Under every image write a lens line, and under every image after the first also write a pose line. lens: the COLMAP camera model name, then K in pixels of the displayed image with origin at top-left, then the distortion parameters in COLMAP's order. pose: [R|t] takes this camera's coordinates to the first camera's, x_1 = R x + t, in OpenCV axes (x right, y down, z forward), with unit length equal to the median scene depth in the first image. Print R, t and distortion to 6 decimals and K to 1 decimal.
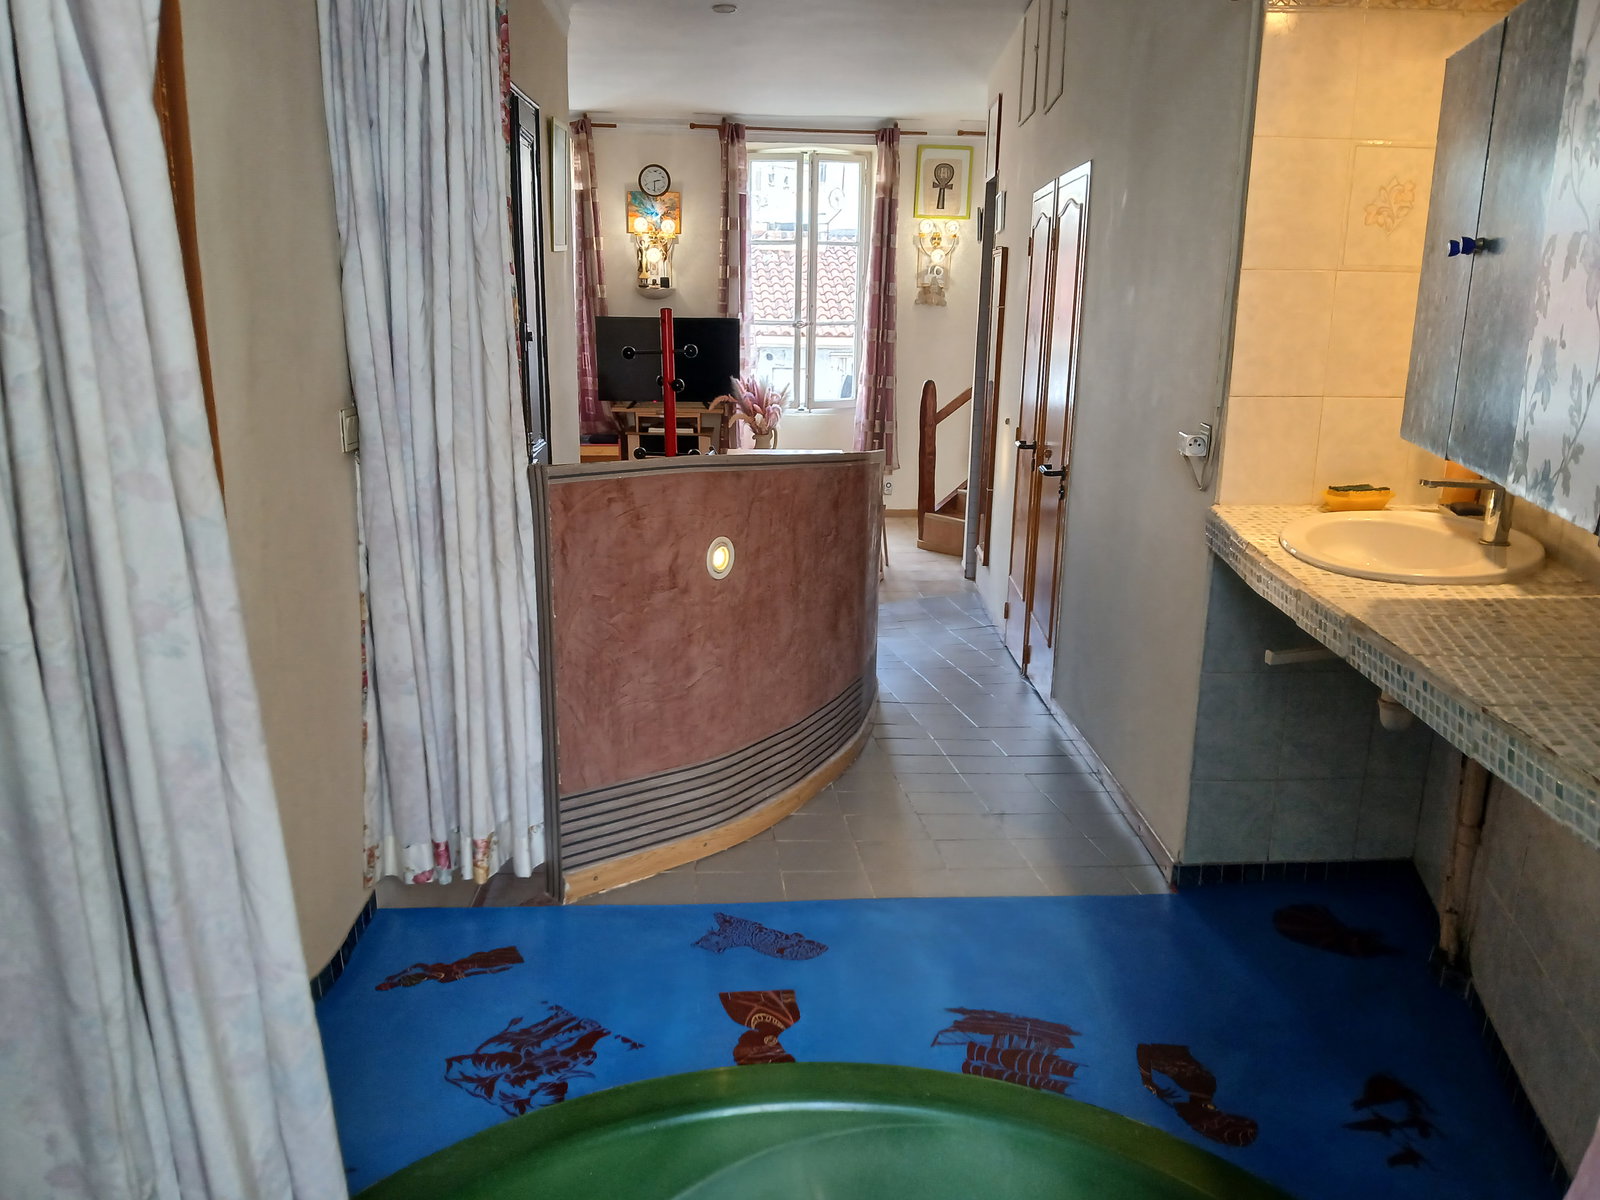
lens RADIAL K [[1216.9, 0, 797.6], [0, 1216.9, 601.0], [0, 0, 1]] dist [0.000671, -0.007350]
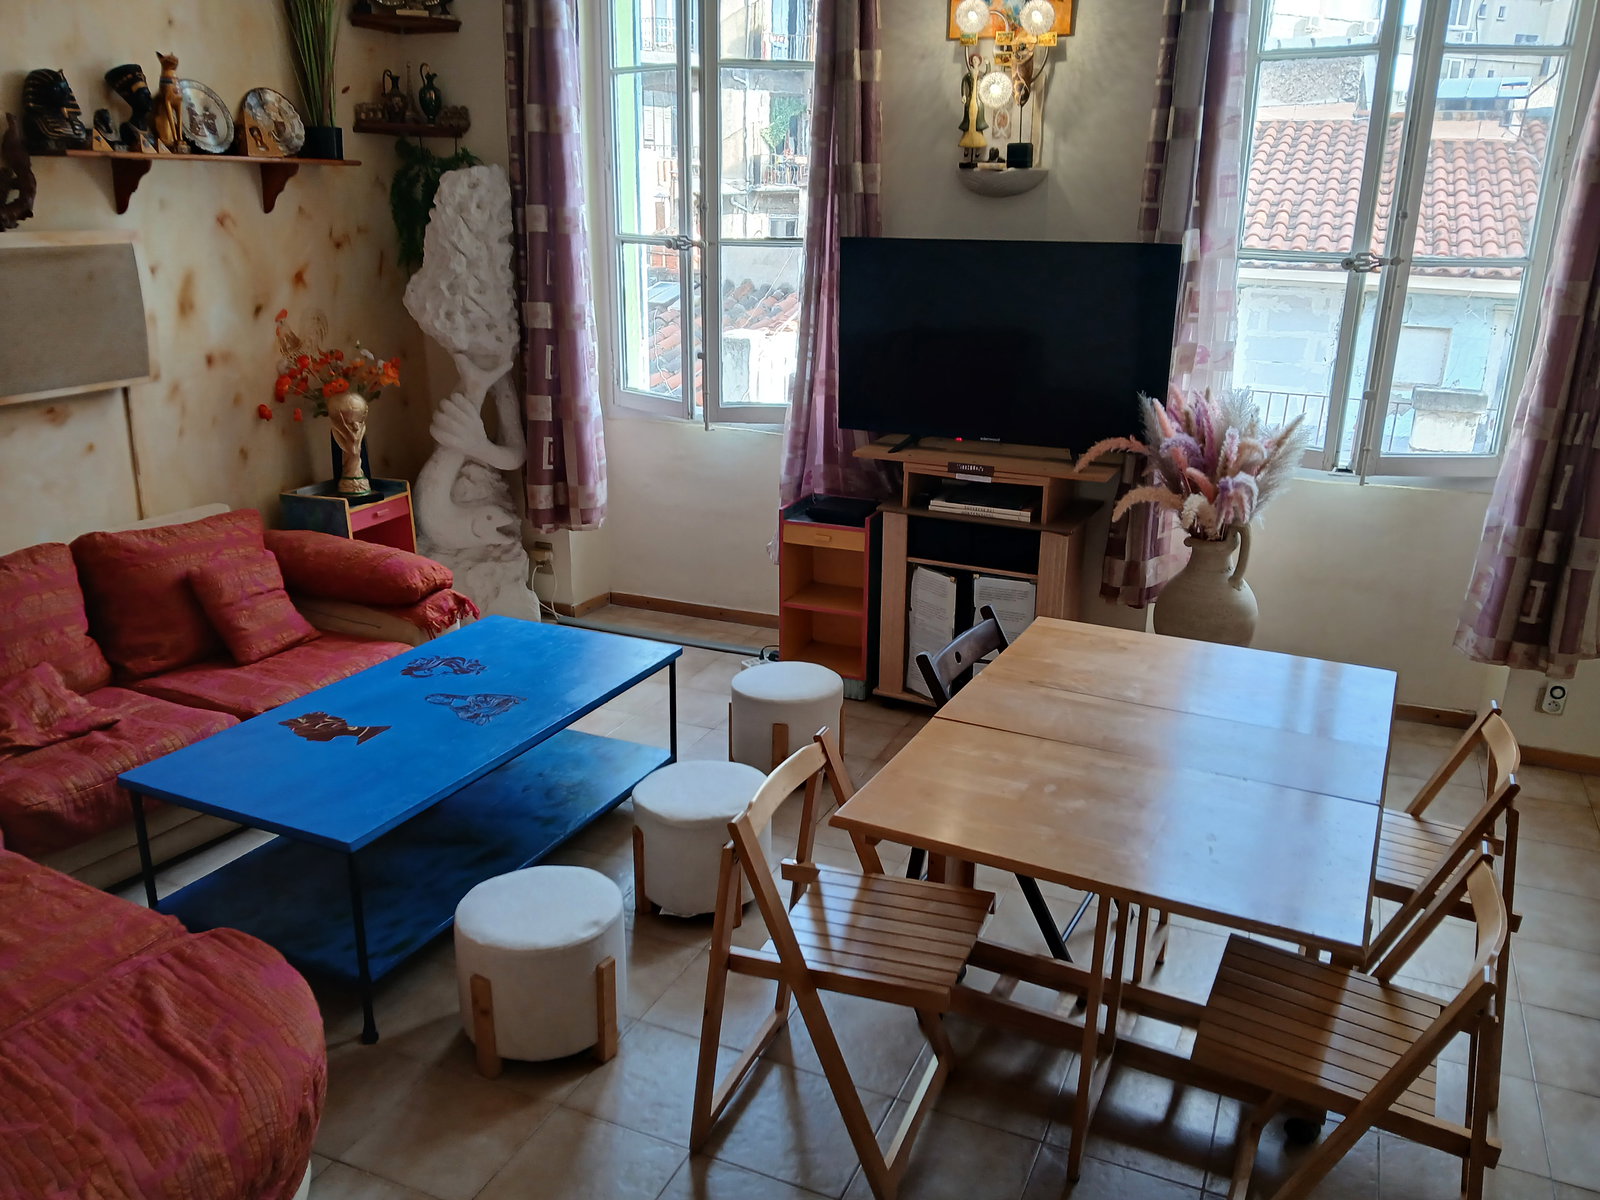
lens RADIAL K [[1216.9, 0, 800.1], [0, 1216.9, 596.6], [0, 0, 1]] dist [0.000671, -0.007350]
pose [[0.876867, 0.143898, -0.458692, 0.039144], [-0.117798, 0.989377, 0.085189, -0.138278], [0.466078, -0.020666, 0.884502, 0.590702]]
